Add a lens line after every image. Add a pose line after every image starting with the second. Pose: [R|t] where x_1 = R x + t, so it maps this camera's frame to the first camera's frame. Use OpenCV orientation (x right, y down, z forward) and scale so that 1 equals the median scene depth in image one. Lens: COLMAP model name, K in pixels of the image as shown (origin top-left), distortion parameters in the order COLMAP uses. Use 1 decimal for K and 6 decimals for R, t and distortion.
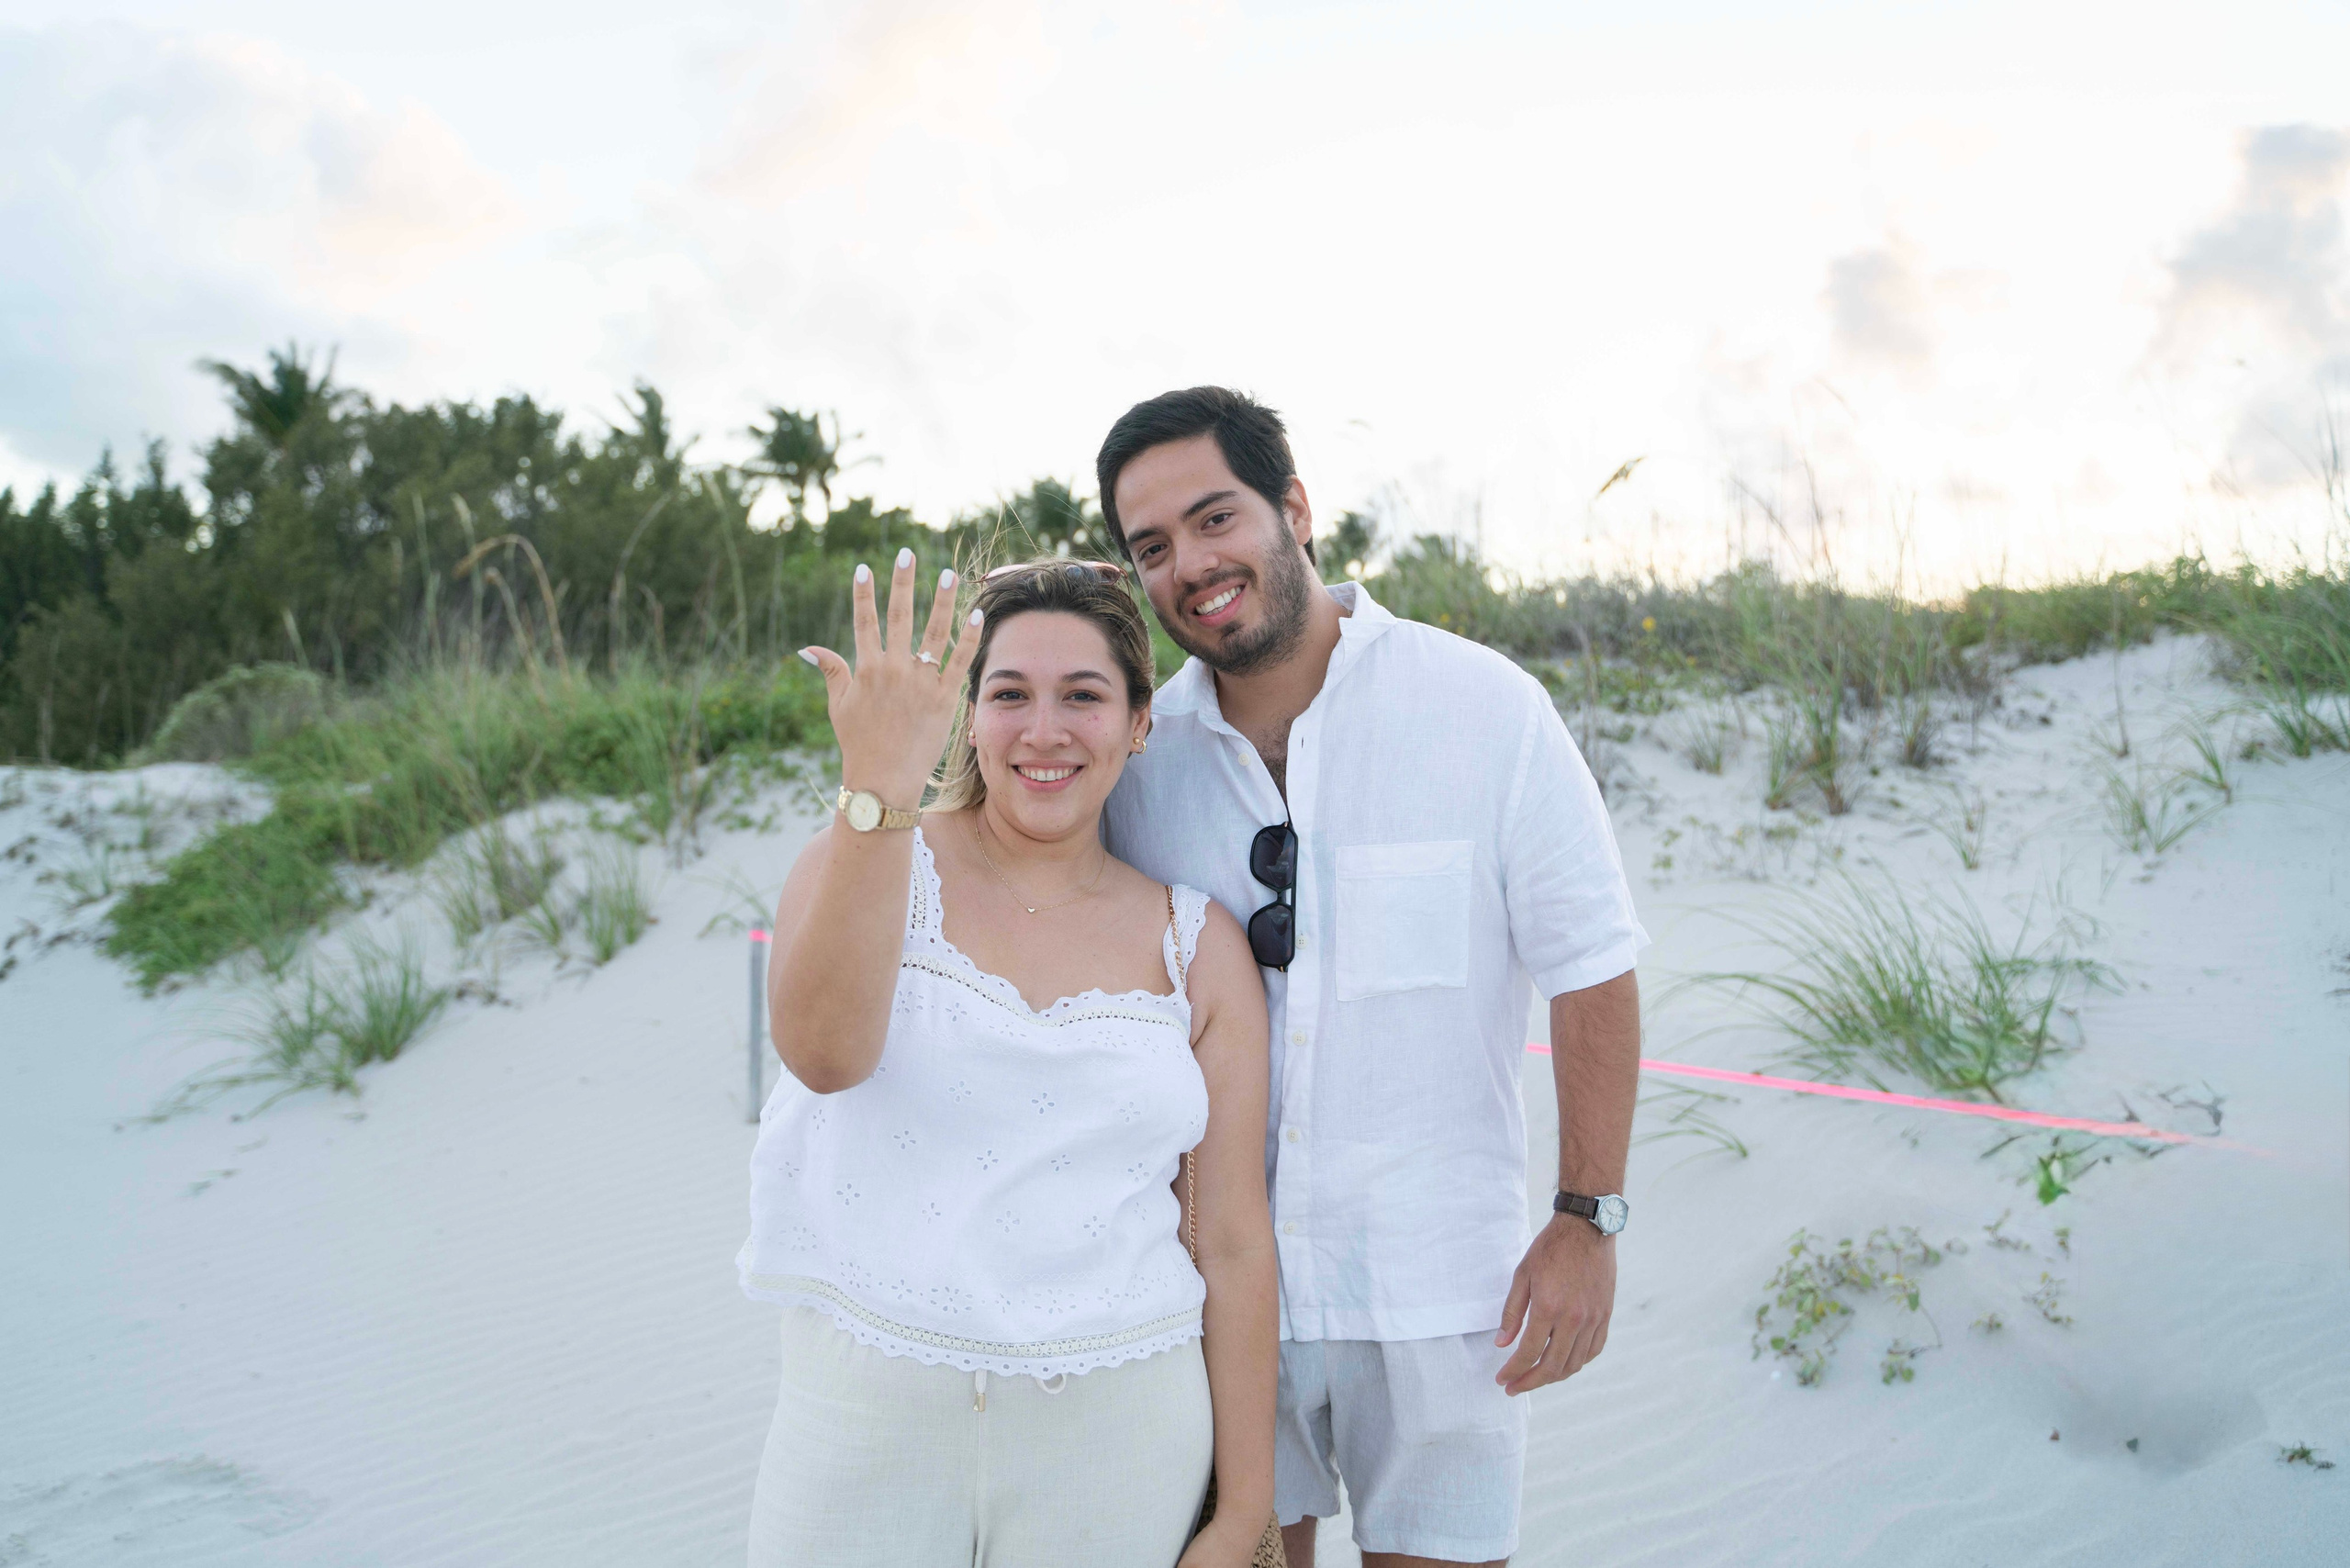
lens RADIAL K [[2127.0, 0, 1092.9], [0, 2127.0, 783.8], [0, 0, 1]] dist [-0.009023, -0.003090]
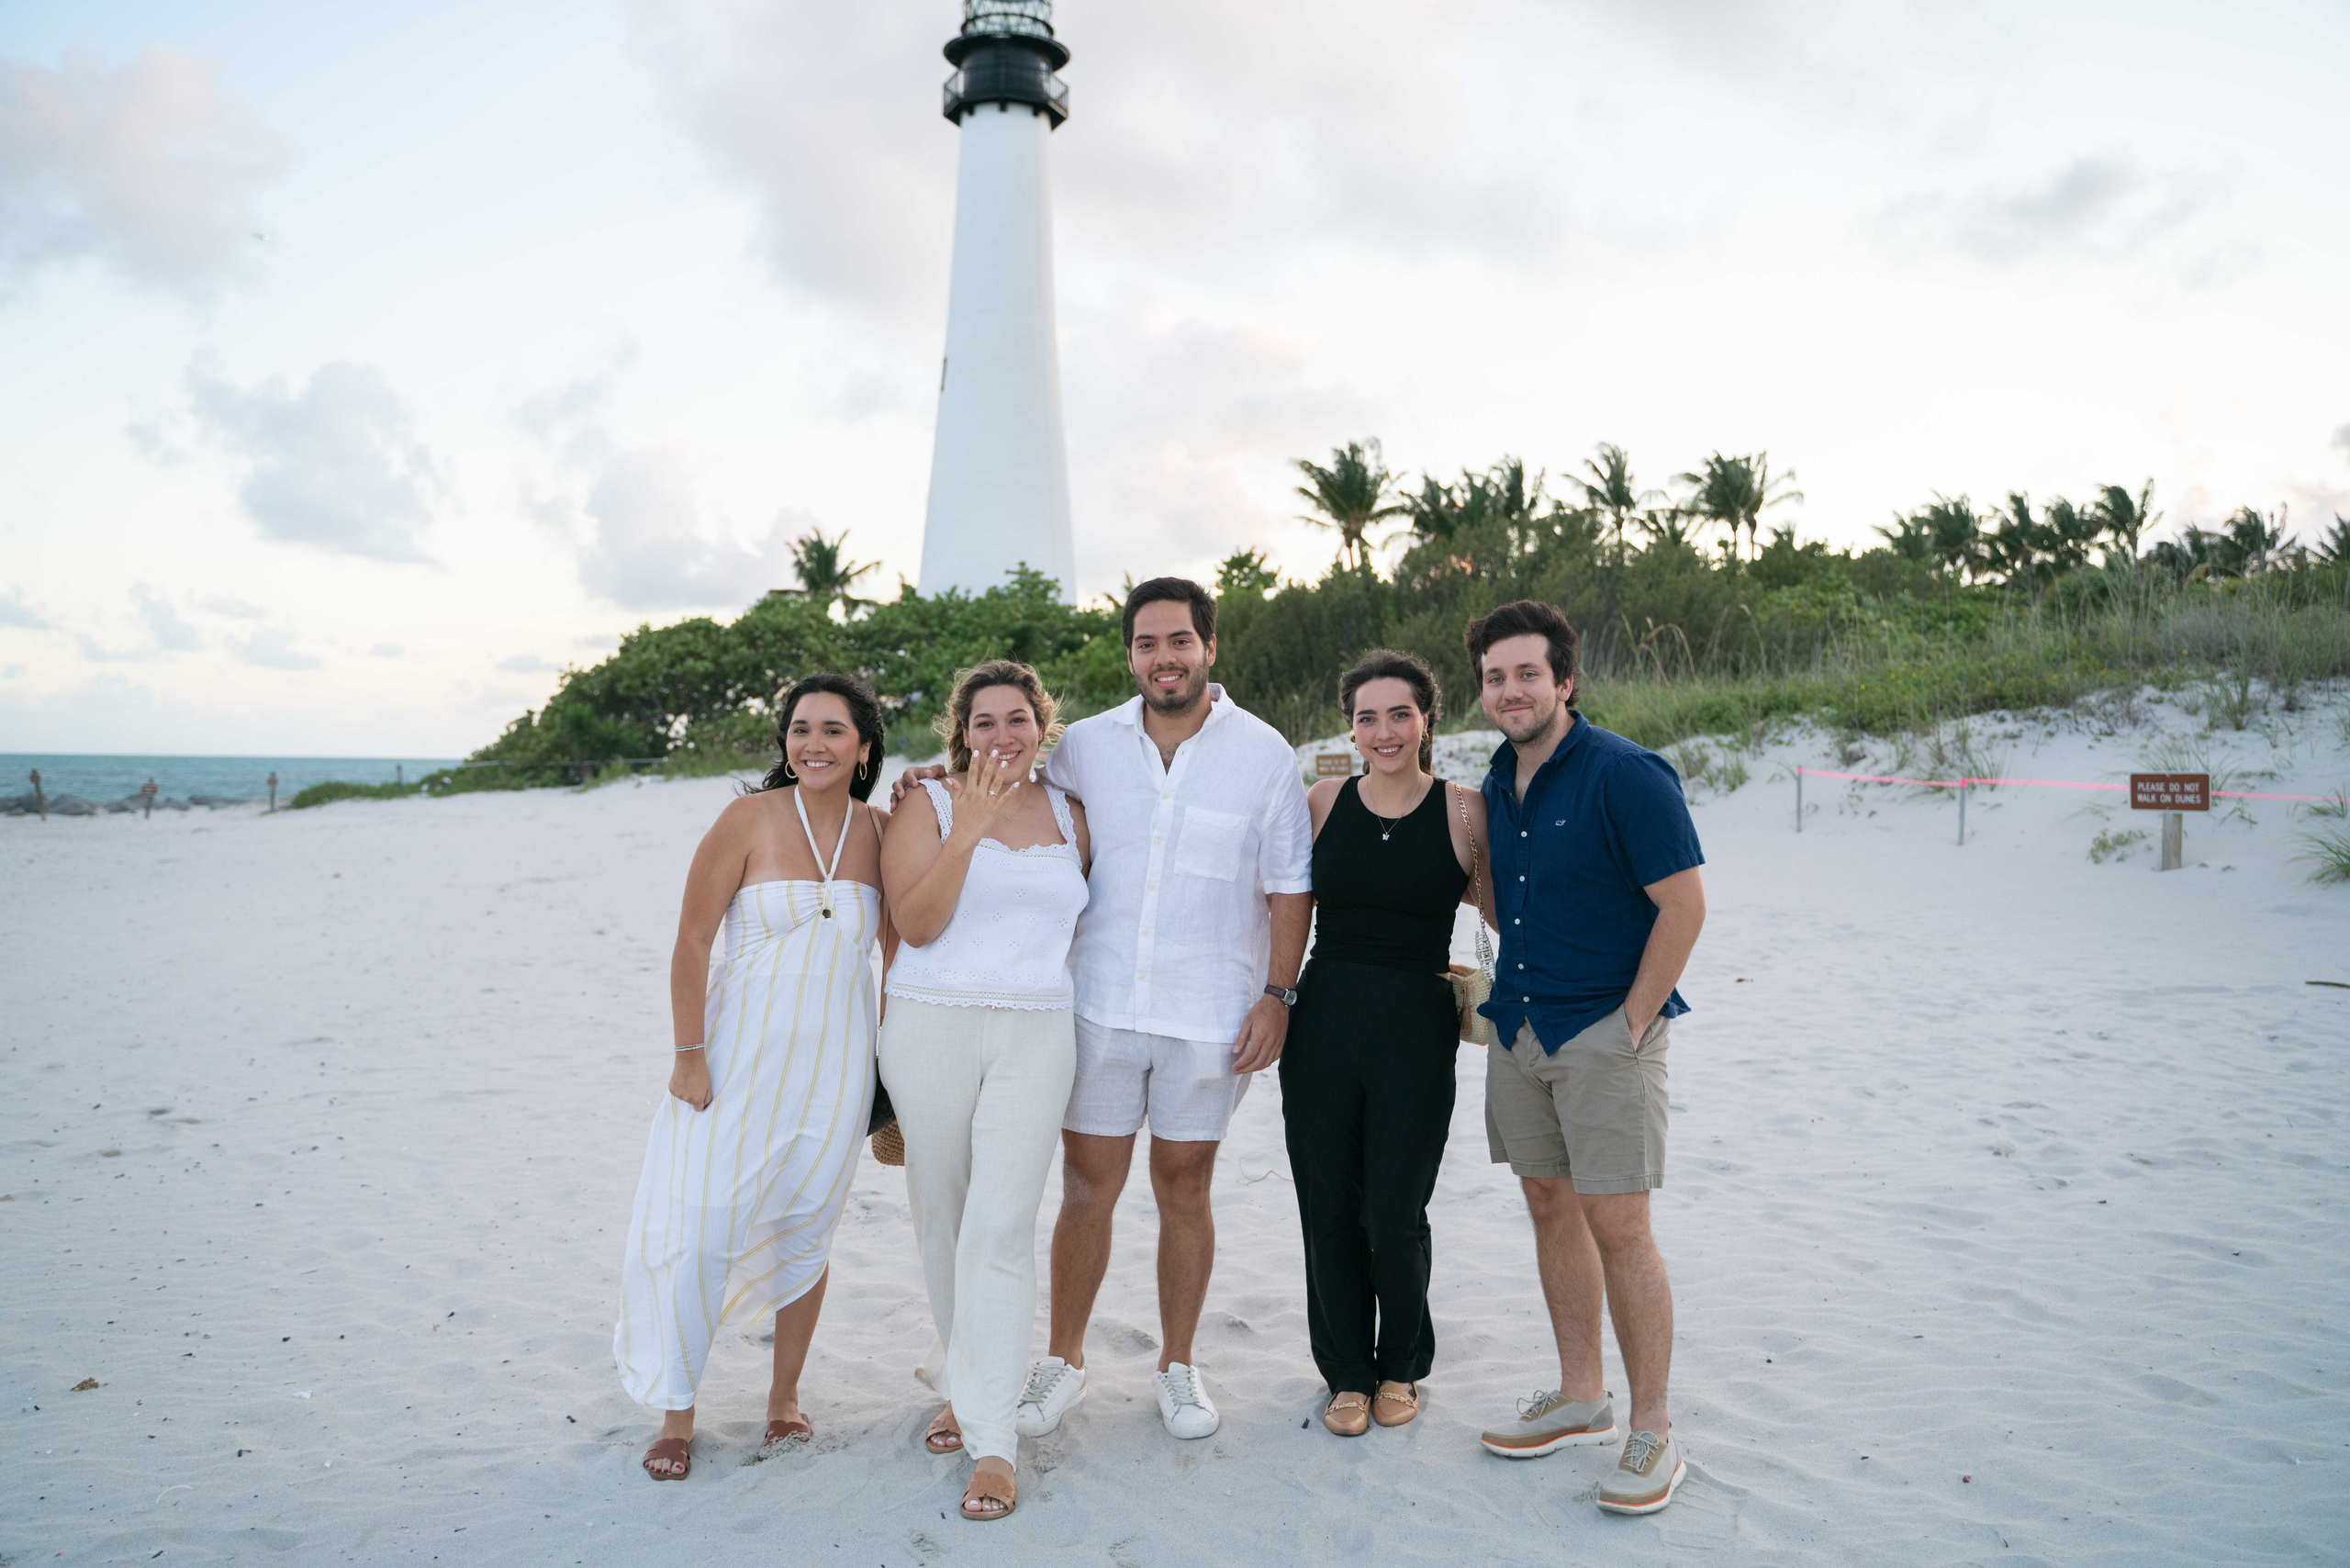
lens RADIAL K [[1909.4, 0, 1170.8], [0, 1909.4, 734.5], [0, 0, 1]] dist [-0.073918, 0.001545]
pose [[0.913334, -0.013595, -0.406984, 0.087489], [0.004887, 0.999737, -0.022429, 0.054156], [0.407182, 0.018496, 0.913160, -1.301691]]
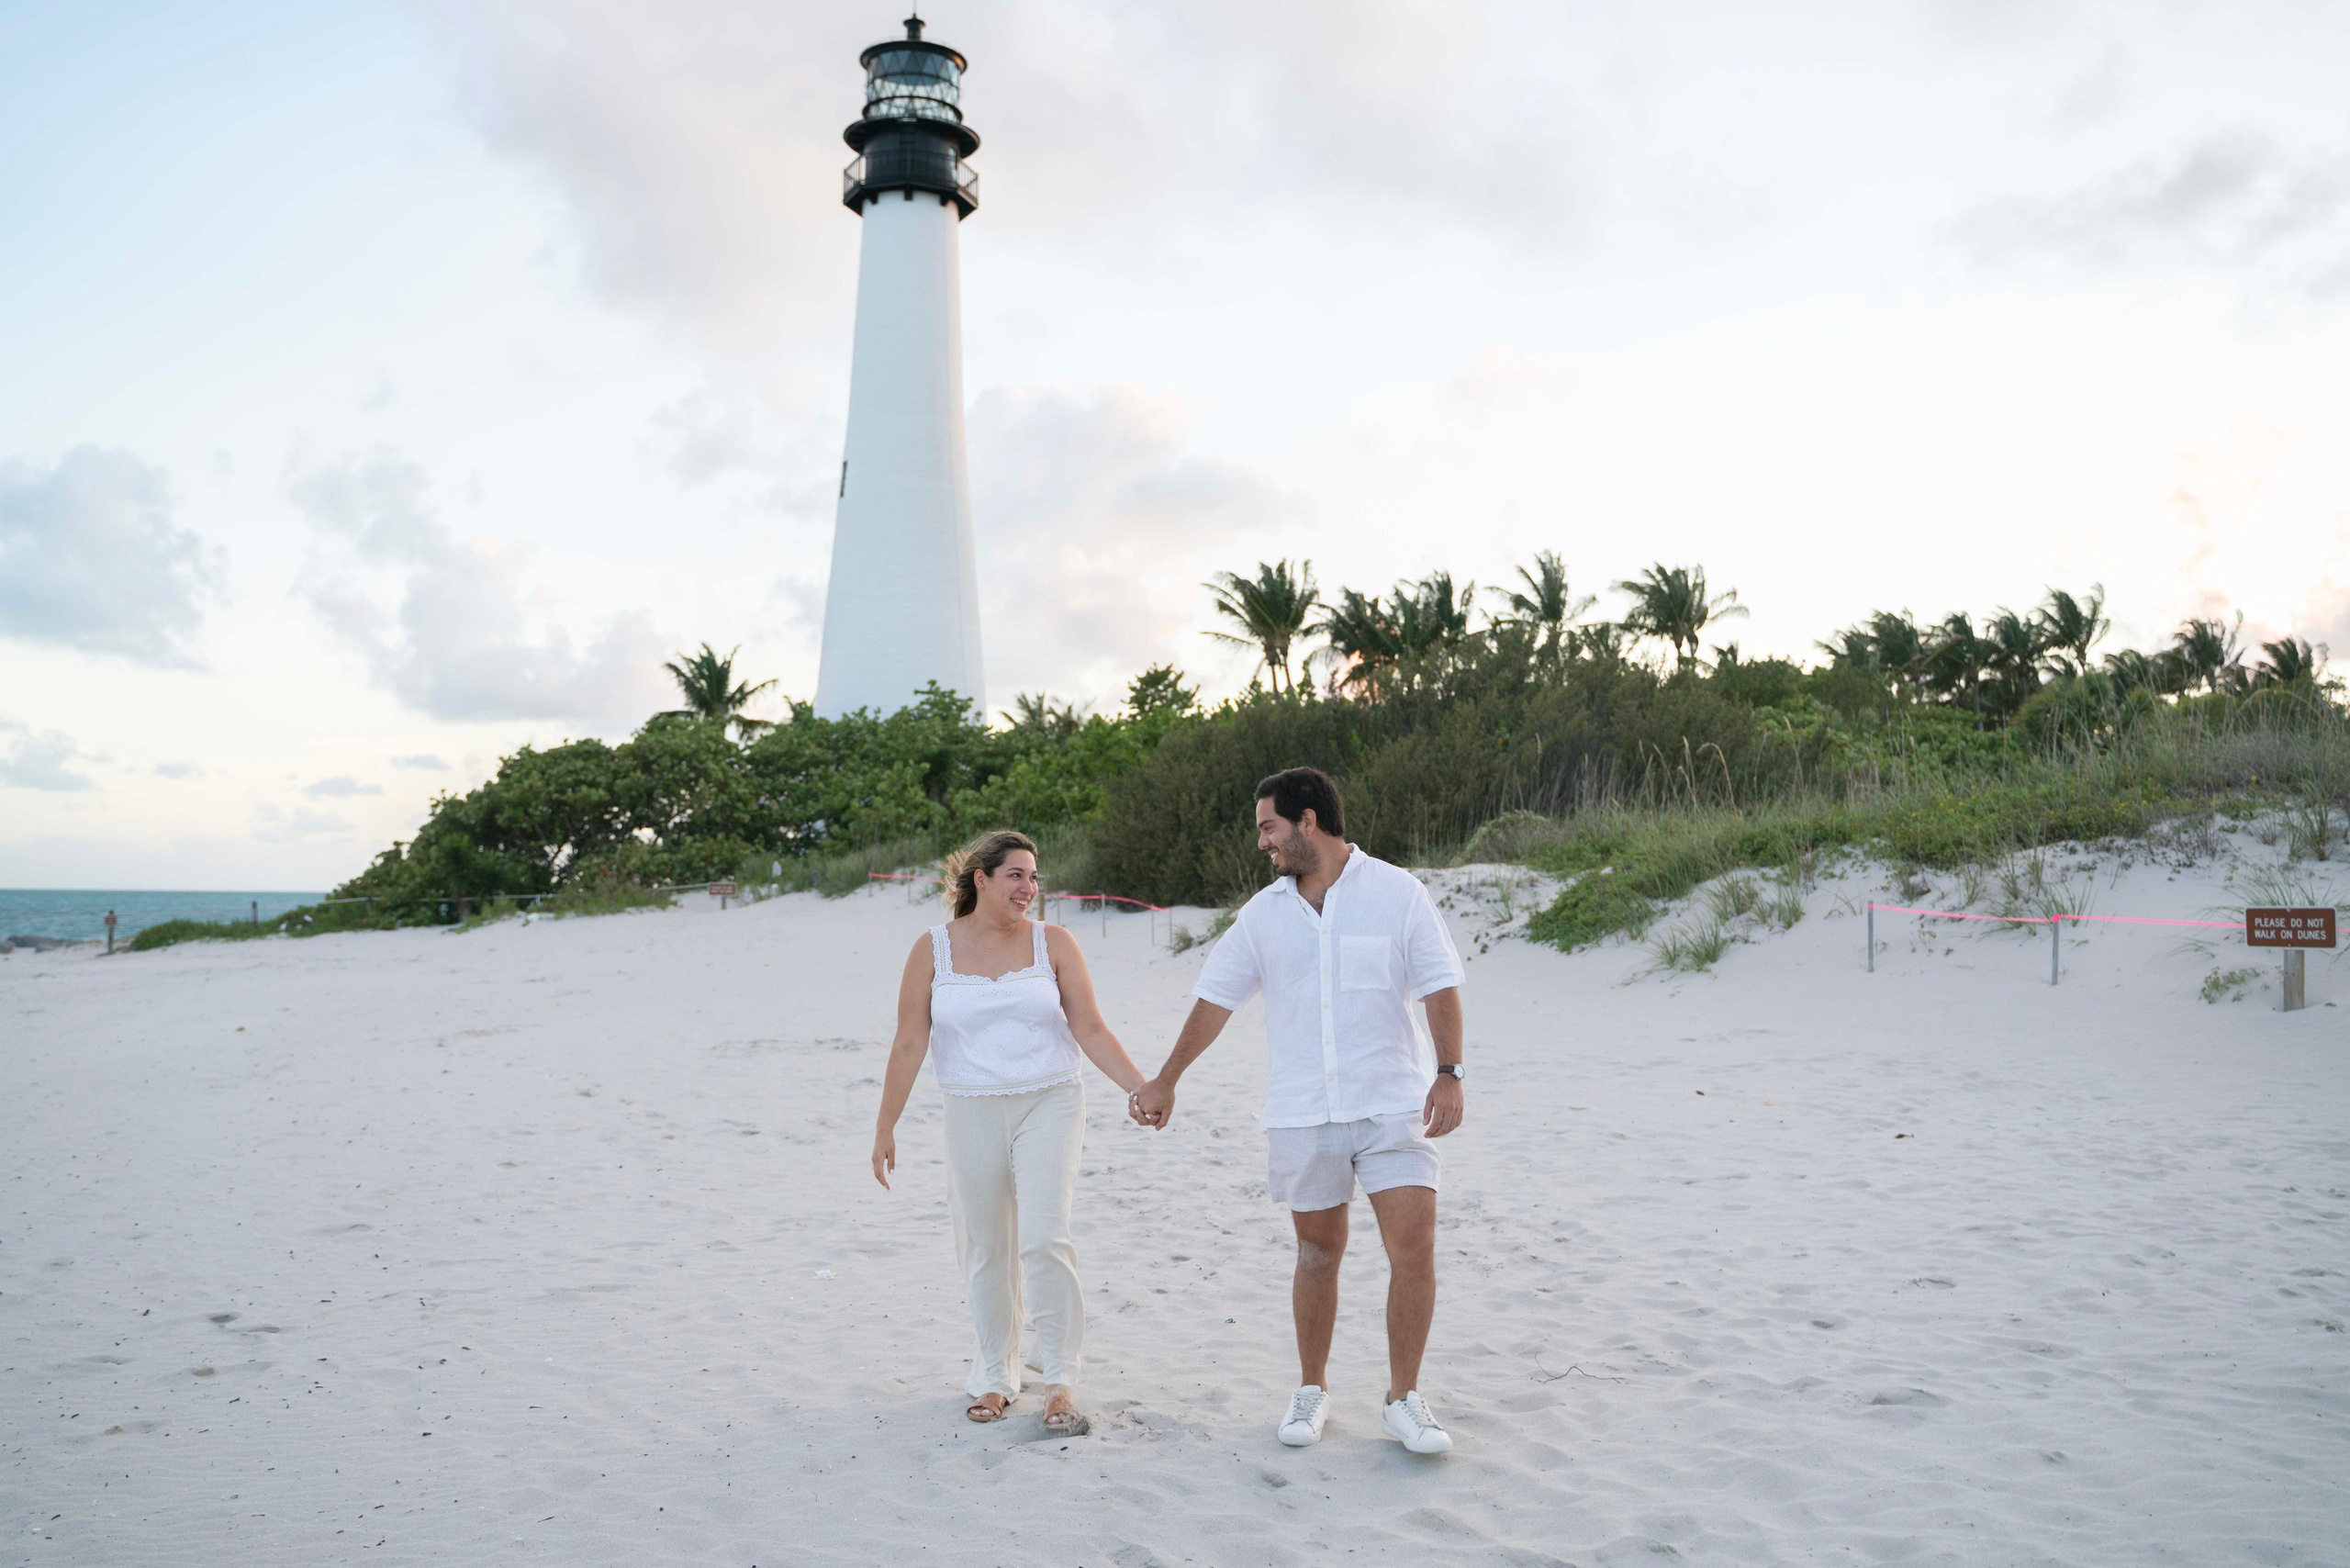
lens RADIAL K [[2039.4, 0, 1175.0], [0, 2039.4, 784.0], [0, 0, 1]] dist [-0.072469, 0.015416]
pose [[0.935810, -0.031131, -0.351126, -0.052509], [0.010463, 0.998107, -0.060608, 0.044241], [0.352348, 0.053044, 0.934365, -1.333823]]
